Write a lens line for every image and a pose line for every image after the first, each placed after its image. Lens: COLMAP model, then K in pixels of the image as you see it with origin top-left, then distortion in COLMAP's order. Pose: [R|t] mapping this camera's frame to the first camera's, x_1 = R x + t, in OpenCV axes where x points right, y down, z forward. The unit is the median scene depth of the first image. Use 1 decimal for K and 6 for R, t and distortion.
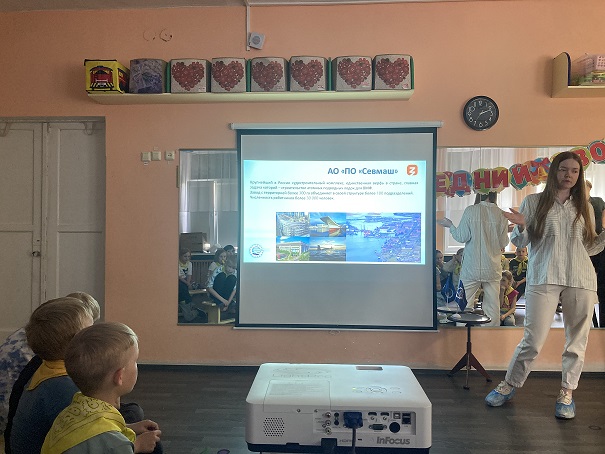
lens RADIAL K [[500.9, 0, 302.5], [0, 500.9, 227.0], [0, 0, 1]] dist [0.009374, 0.006926]
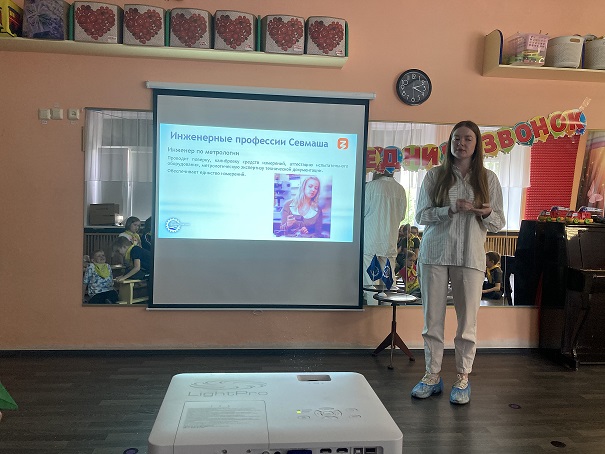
lens RADIAL K [[500.9, 0, 302.5], [0, 500.9, 227.0], [0, 0, 1]] dist [0.009374, 0.006926]
pose [[0.987452, 0.018924, 0.156779, -0.003667], [-0.026685, 0.998513, 0.047542, 0.002053], [-0.155646, -0.051129, 0.986489, 0.066110]]
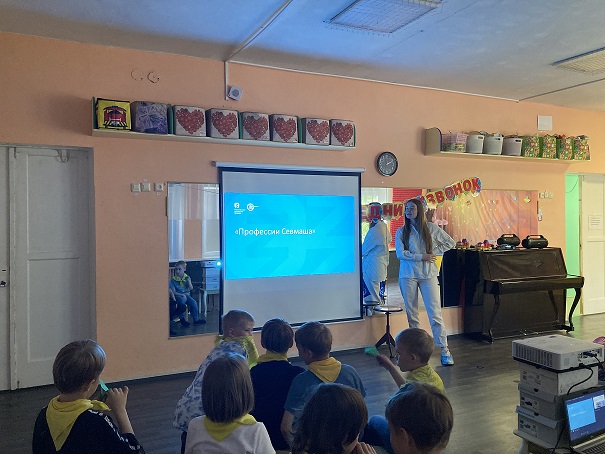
lens RADIAL K [[498.7, 0, 302.5], [0, 498.7, 227.0], [0, 0, 1]] dist [0.043066, -0.000711]
pose [[0.876007, -0.014439, 0.482082, -0.559843], [0.007601, 0.999841, 0.016136, -0.075072], [-0.482238, -0.010471, 0.875977, -0.131761]]
